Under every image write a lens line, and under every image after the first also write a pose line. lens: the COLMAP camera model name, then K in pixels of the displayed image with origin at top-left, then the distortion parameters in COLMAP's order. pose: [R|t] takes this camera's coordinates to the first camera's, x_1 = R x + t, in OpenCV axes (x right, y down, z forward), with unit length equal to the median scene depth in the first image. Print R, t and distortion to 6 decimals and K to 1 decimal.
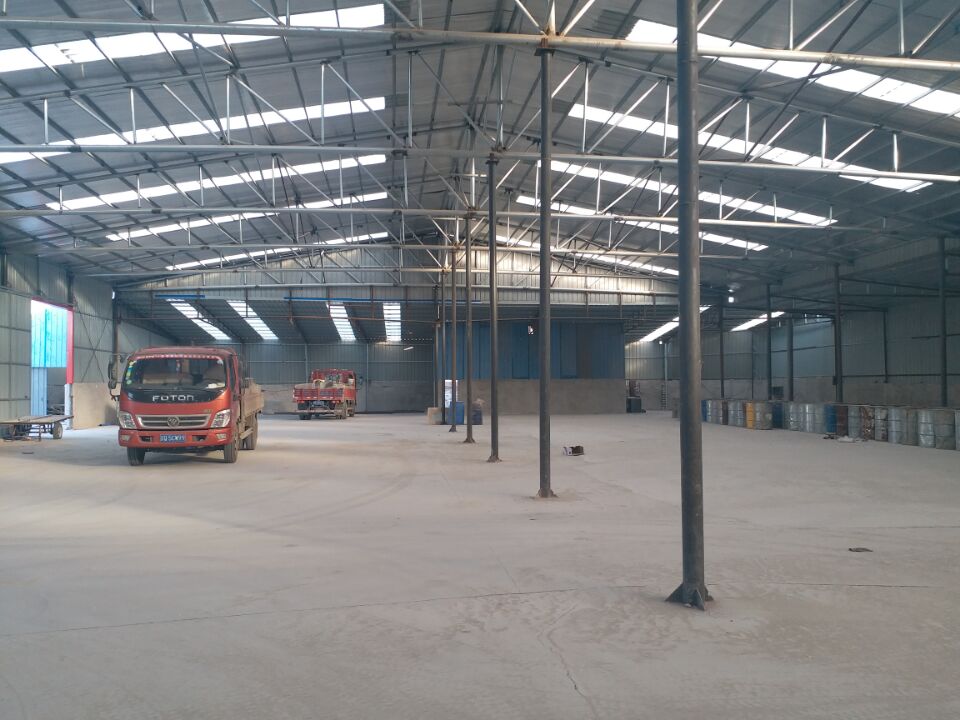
lens RADIAL K [[800.8, 0, 486.7], [0, 800.8, 364.5], [0, 0, 1]] dist [0.009332, -0.031221]
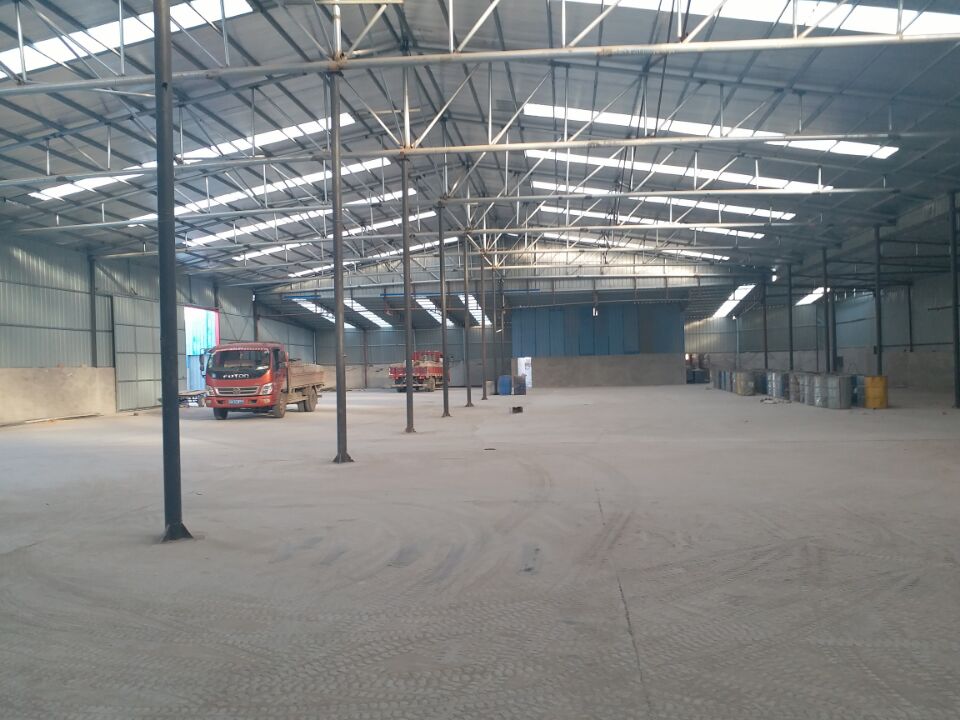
lens RADIAL K [[800.8, 0, 477.7], [0, 800.8, 357.8], [0, 0, 1]] dist [0.009332, -0.031221]
pose [[0.972054, -0.021892, -0.233734, 0.180439], [0.026930, 0.999468, 0.018384, -0.004021], [0.233207, -0.024165, 0.972127, -0.169224]]
